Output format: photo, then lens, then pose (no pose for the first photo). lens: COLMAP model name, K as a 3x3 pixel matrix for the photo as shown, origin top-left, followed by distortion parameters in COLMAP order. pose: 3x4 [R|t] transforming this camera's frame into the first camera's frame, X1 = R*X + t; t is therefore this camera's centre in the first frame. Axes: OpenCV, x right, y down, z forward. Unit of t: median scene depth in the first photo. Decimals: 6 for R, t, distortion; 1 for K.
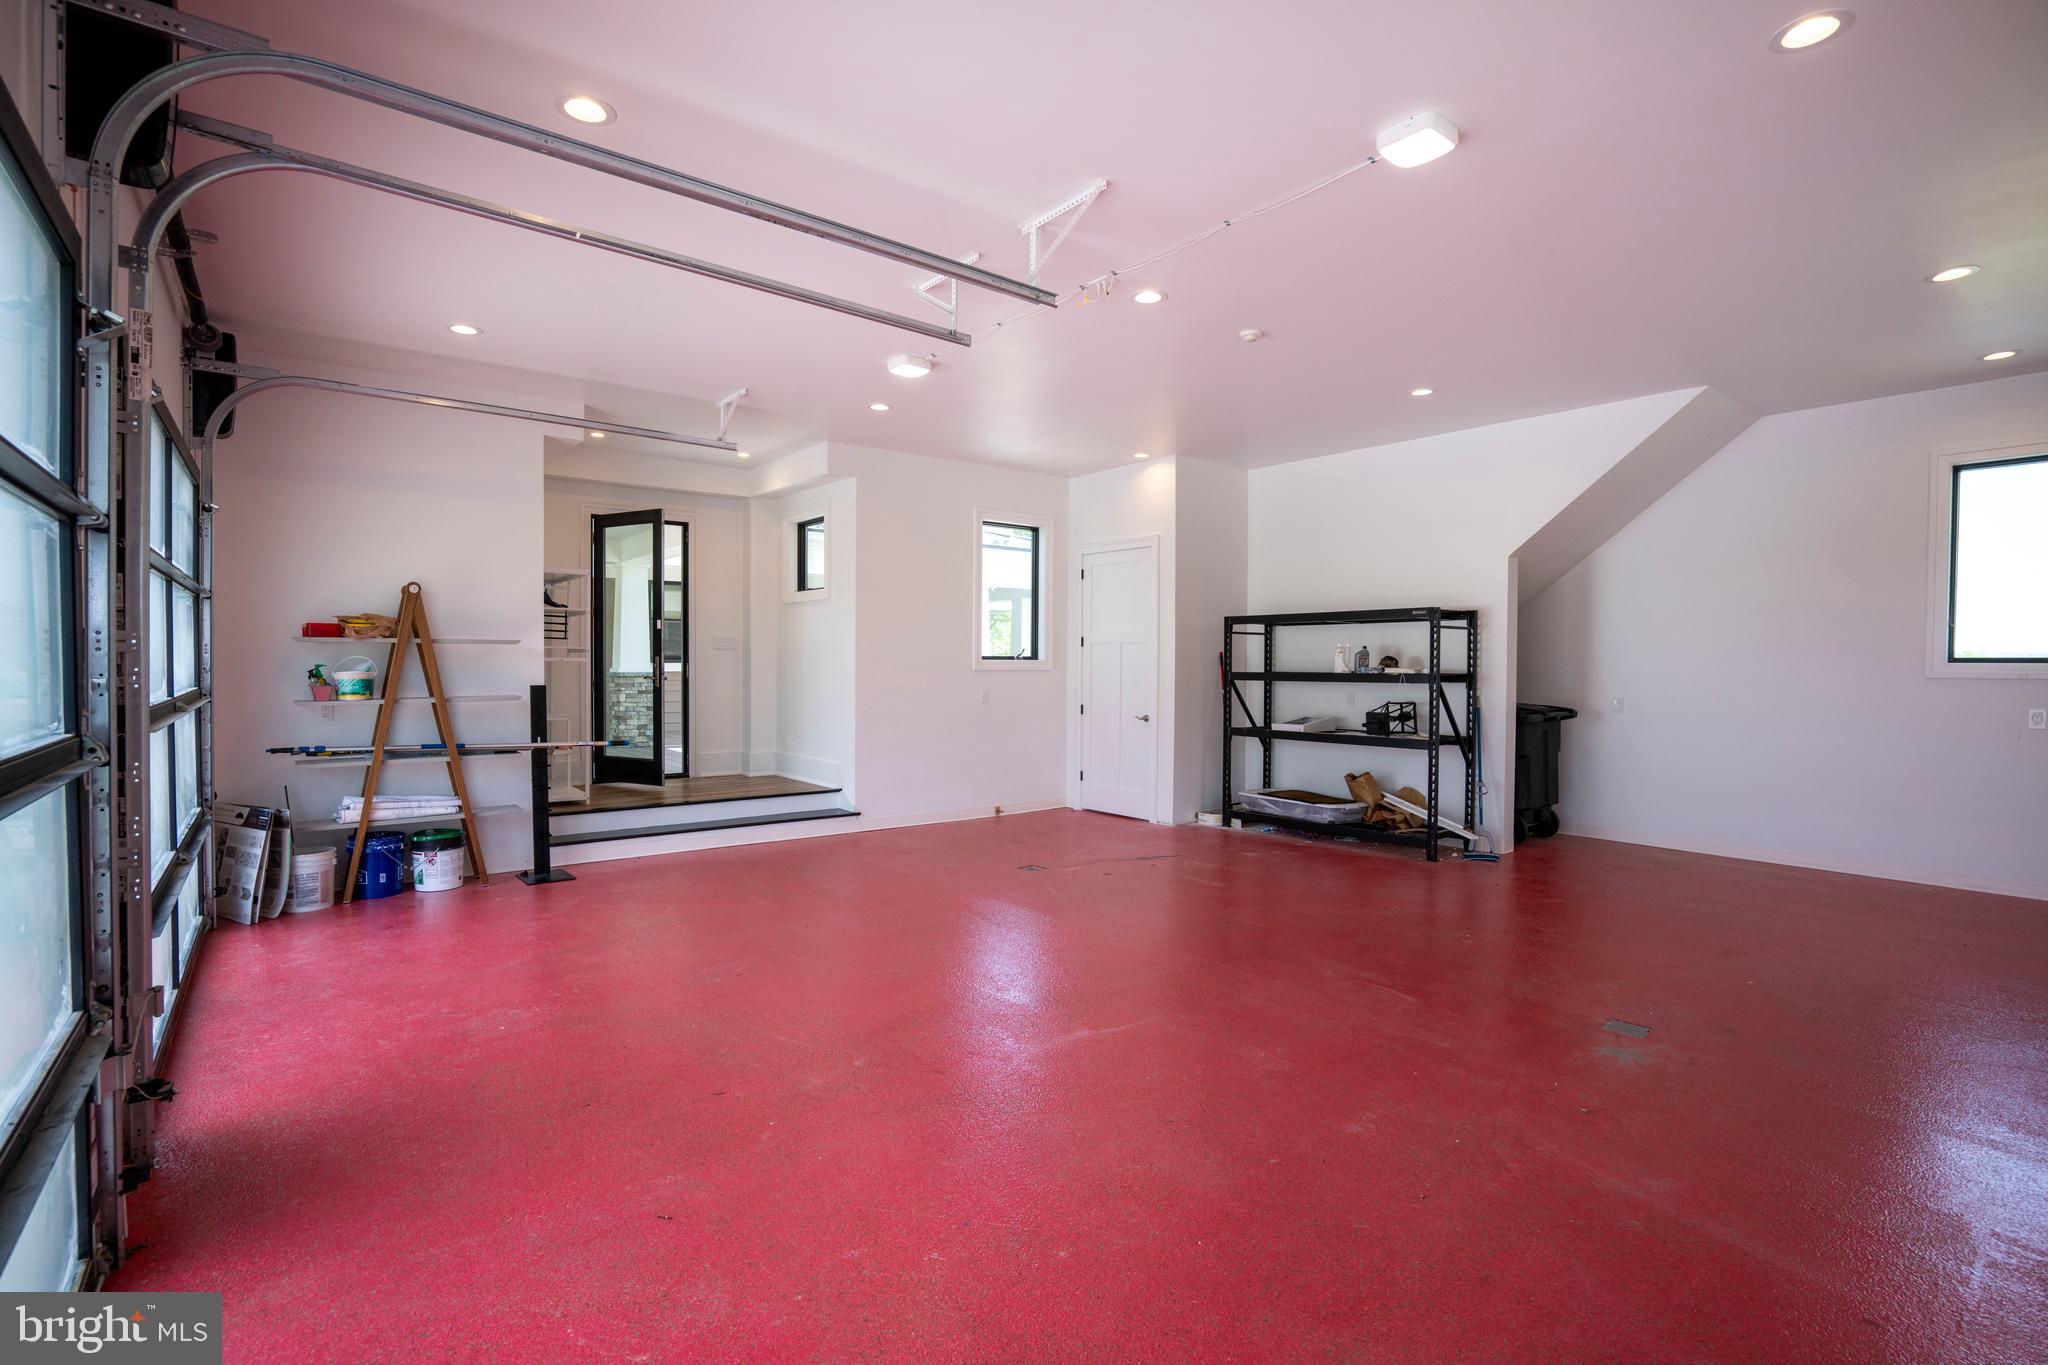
lens RADIAL K [[955.9, 0, 1021.7], [0, 955.9, 685.2], [0, 0, 1]] dist [-0.062969, 0.031312]
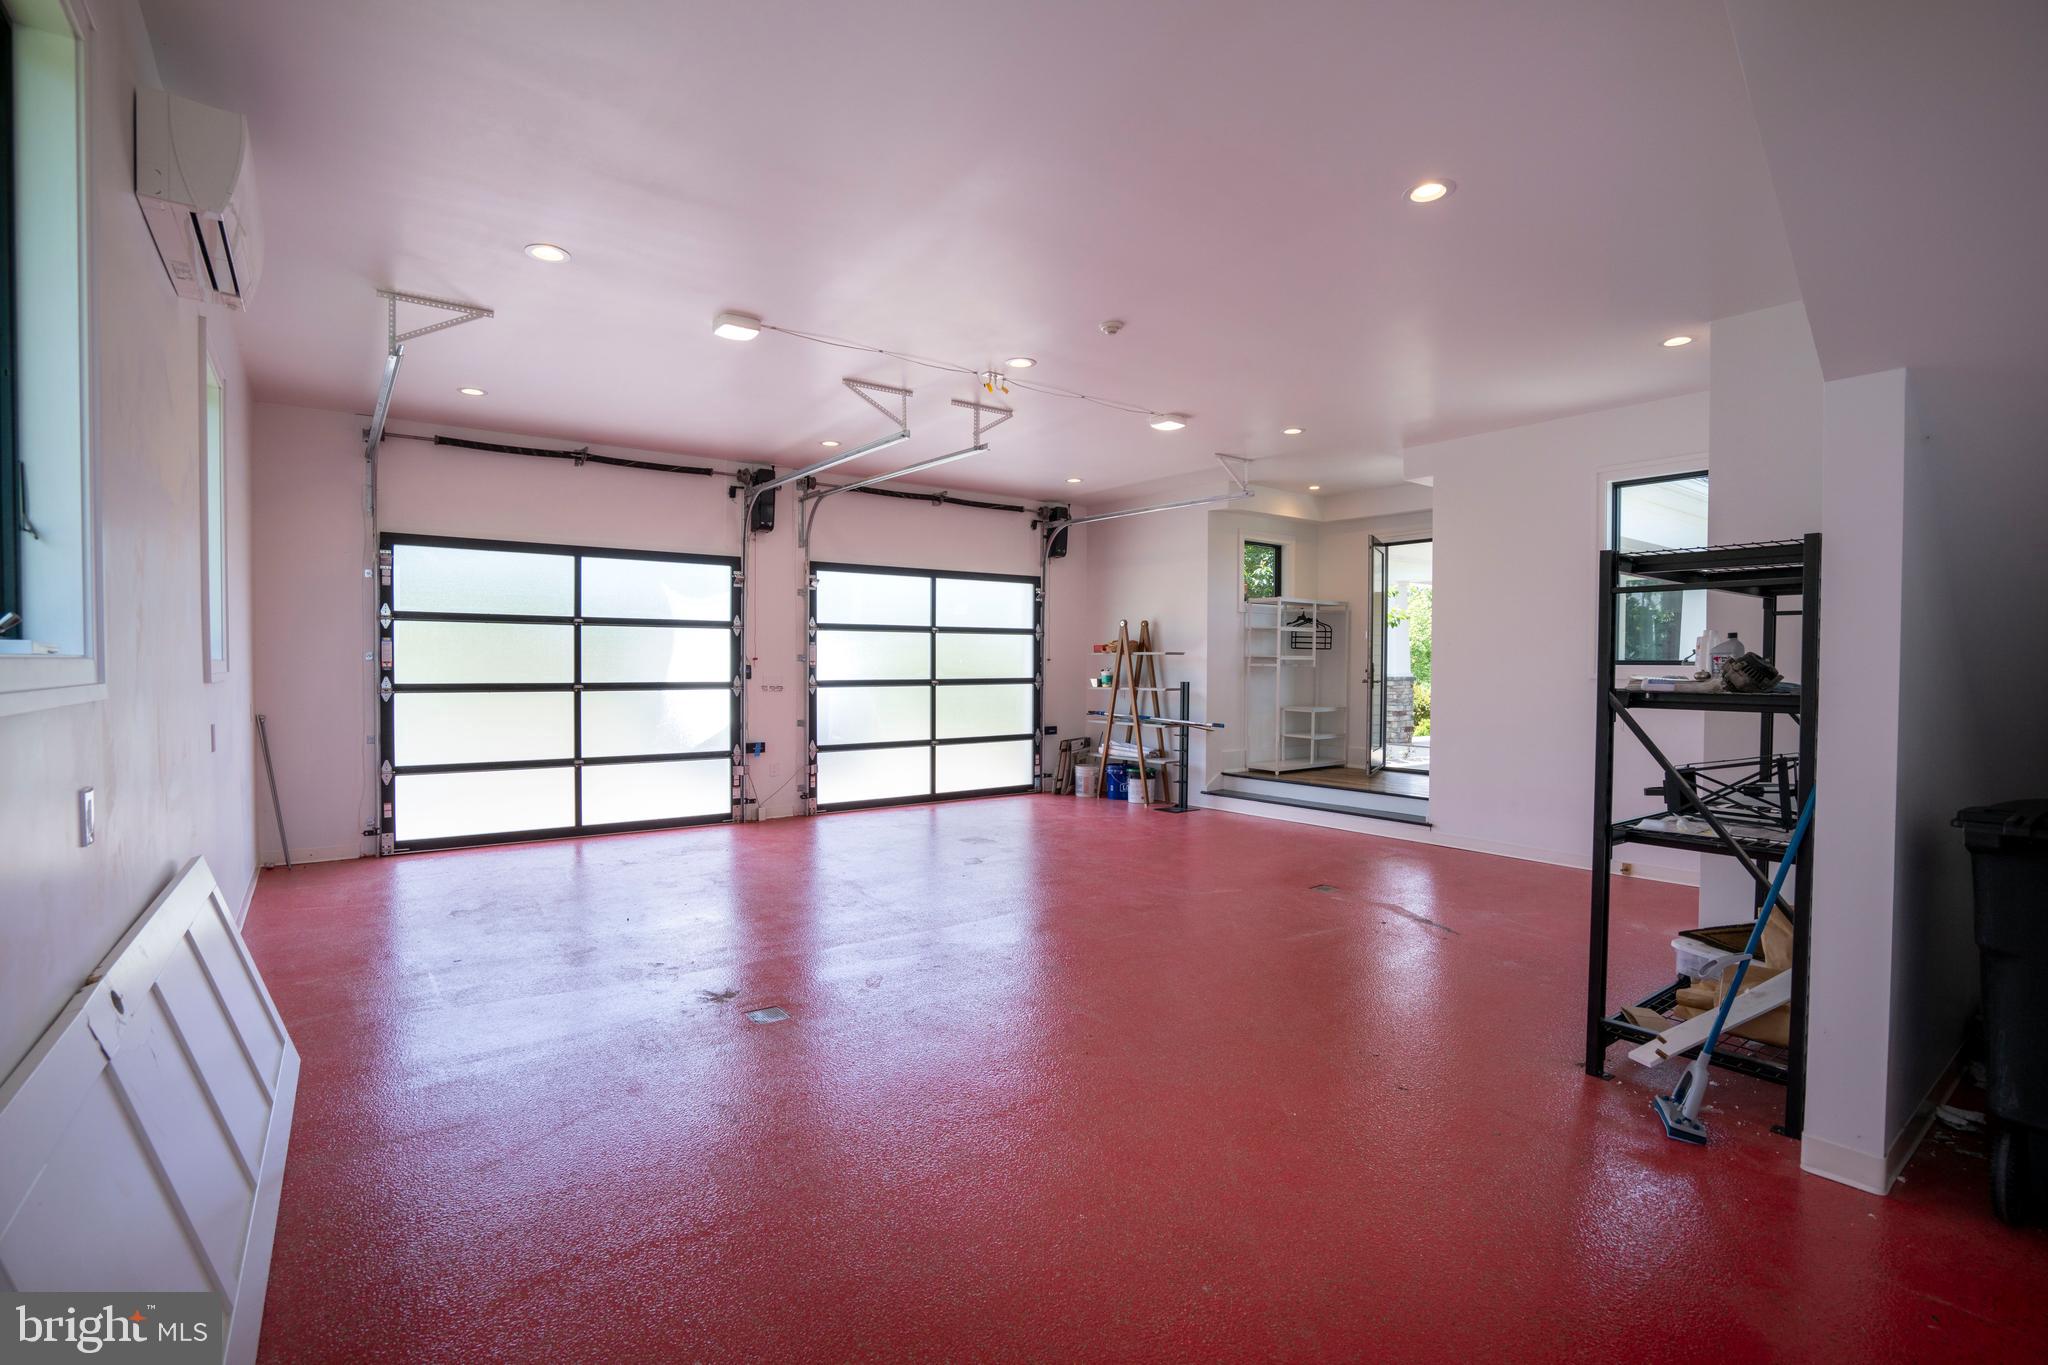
lens RADIAL K [[955.9, 0, 1021.7], [0, 955.9, 685.2], [0, 0, 1]] dist [-0.062969, 0.031312]
pose [[-0.029478, 0.018345, -0.999397, 1.086787], [-0.026006, 0.999479, 0.019114, -0.018367], [0.999227, 0.026553, -0.028985, 0.844504]]
